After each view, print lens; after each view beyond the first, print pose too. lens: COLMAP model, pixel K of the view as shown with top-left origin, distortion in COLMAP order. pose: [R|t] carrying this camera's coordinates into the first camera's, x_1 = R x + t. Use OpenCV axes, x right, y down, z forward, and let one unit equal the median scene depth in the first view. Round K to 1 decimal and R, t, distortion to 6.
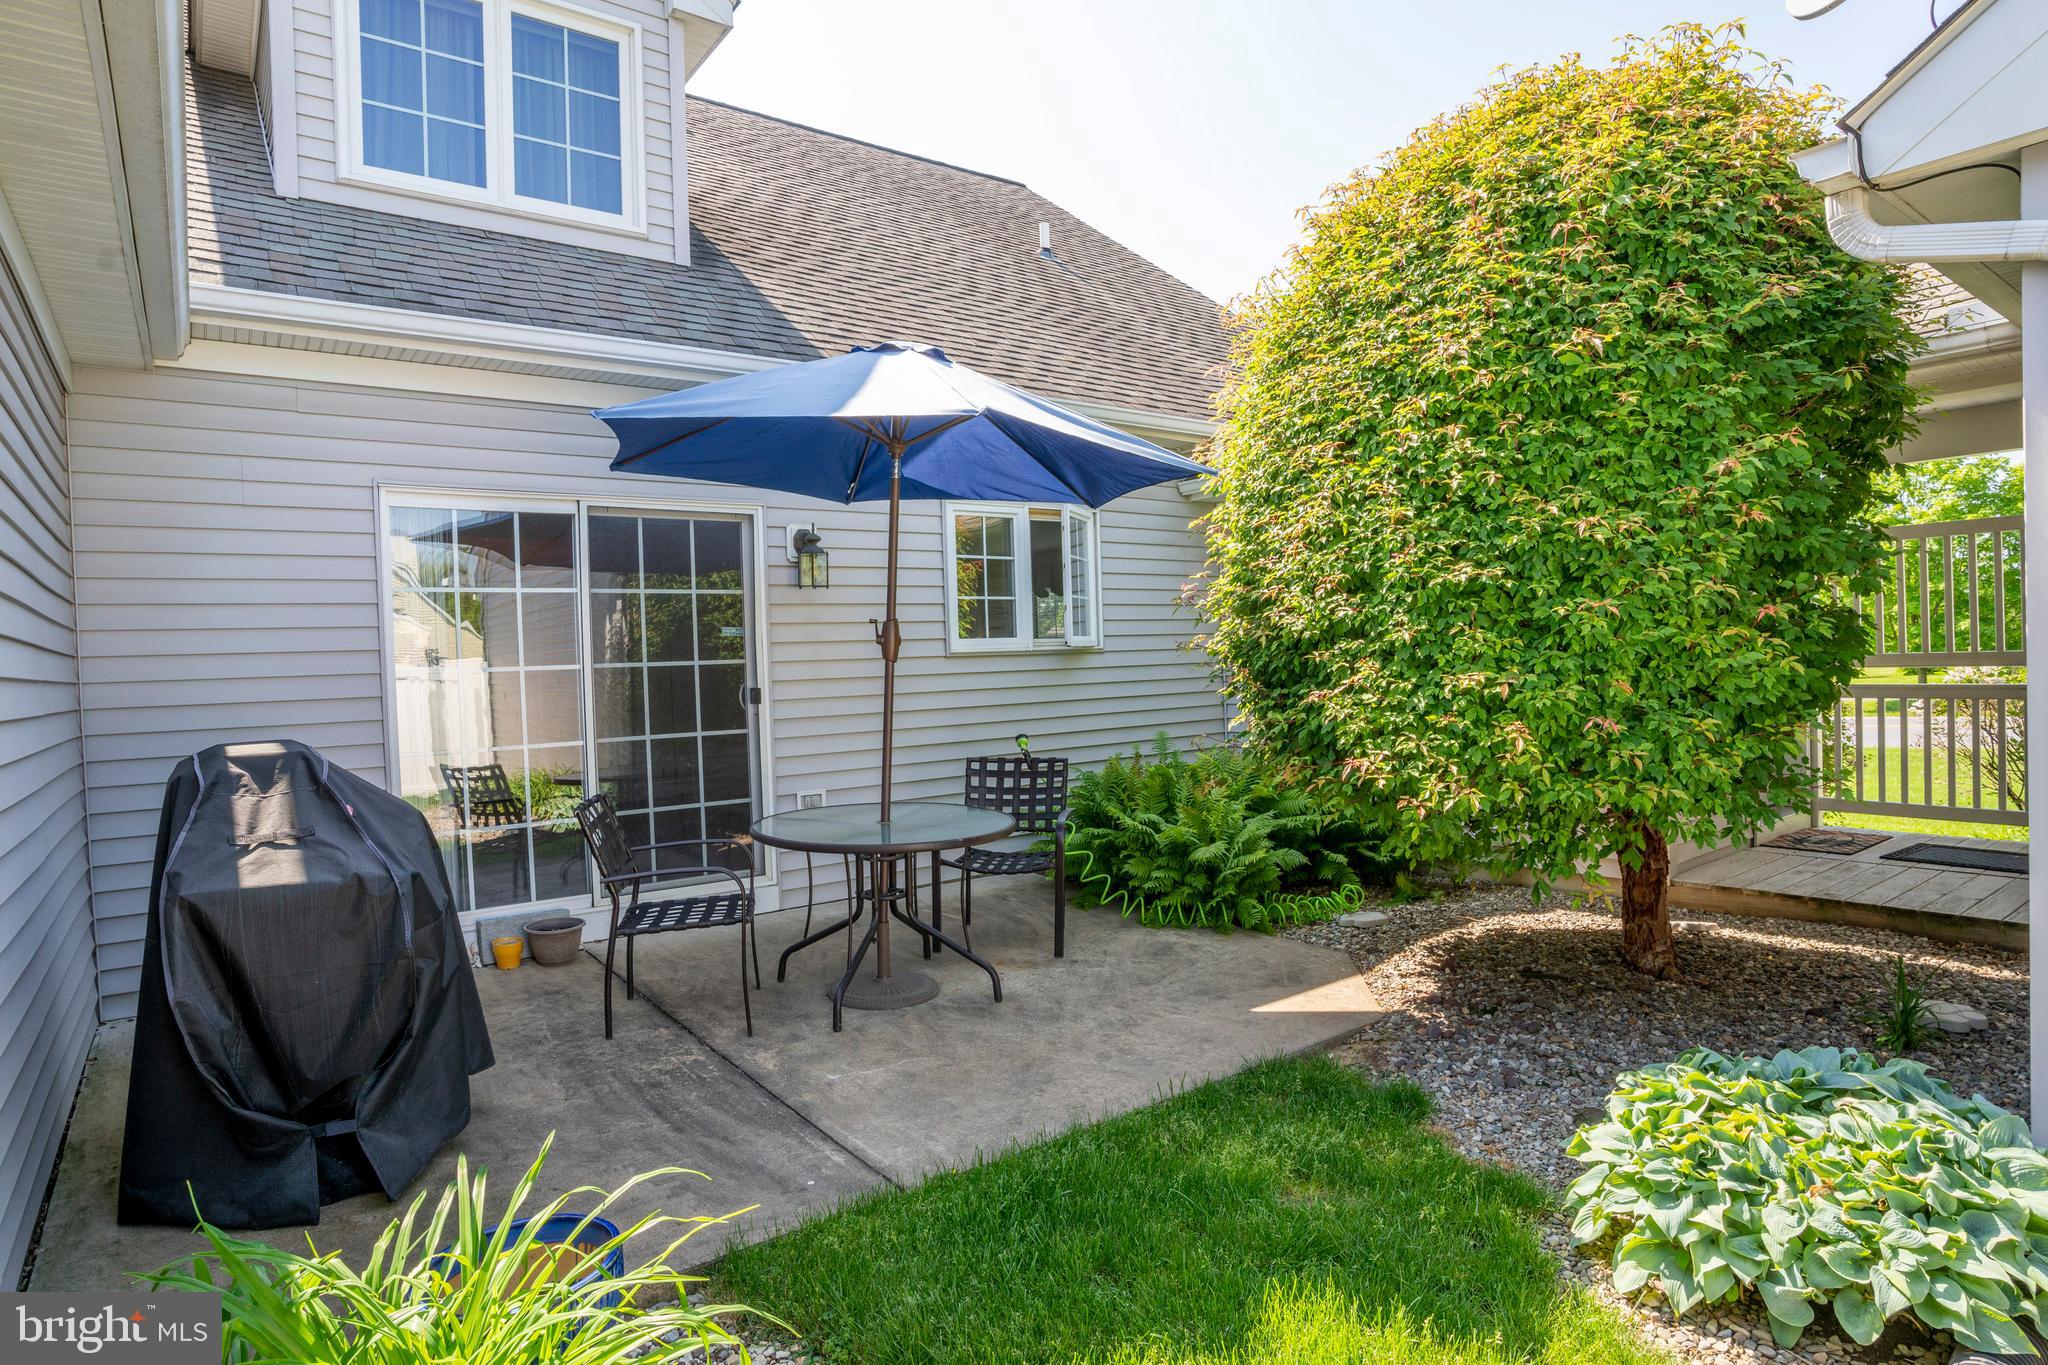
lens RADIAL K [[1103.5, 0, 992.0], [0, 1103.5, 673.2], [0, 0, 1]] dist [-0.065664, 0.037685]
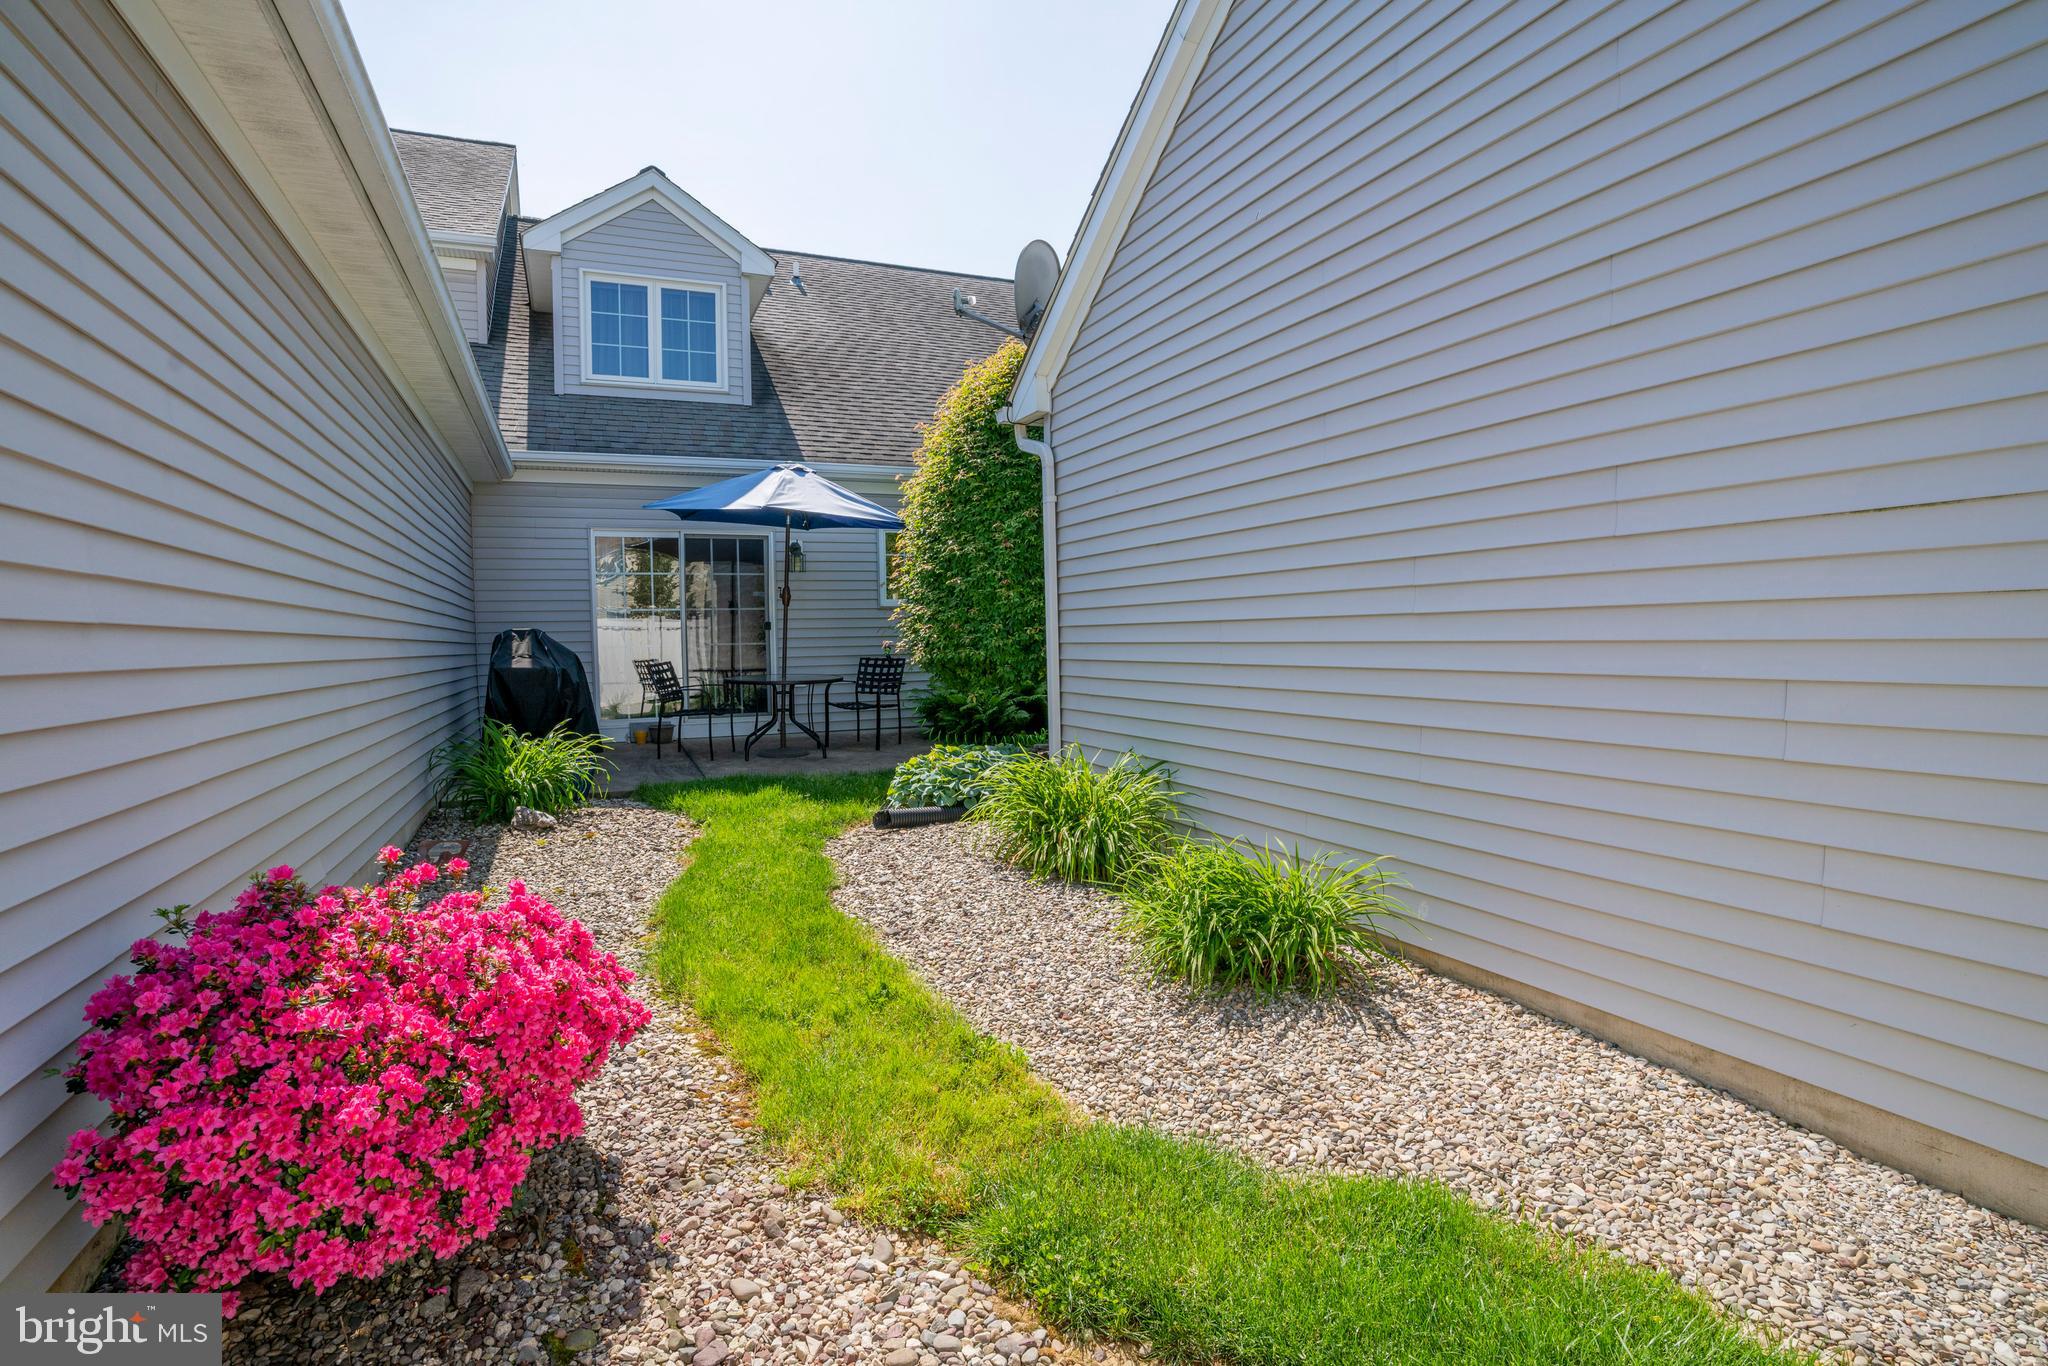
lens RADIAL K [[1018.9, 0, 1024.0], [0, 1018.9, 683.0], [0, 0, 1]] dist [-0.078651, 0.032631]
pose [[0.975467, 0.027682, -0.218398, 0.697580], [-0.019145, 0.998971, 0.041111, 0.043011], [0.219311, -0.035921, 0.974993, -0.763946]]
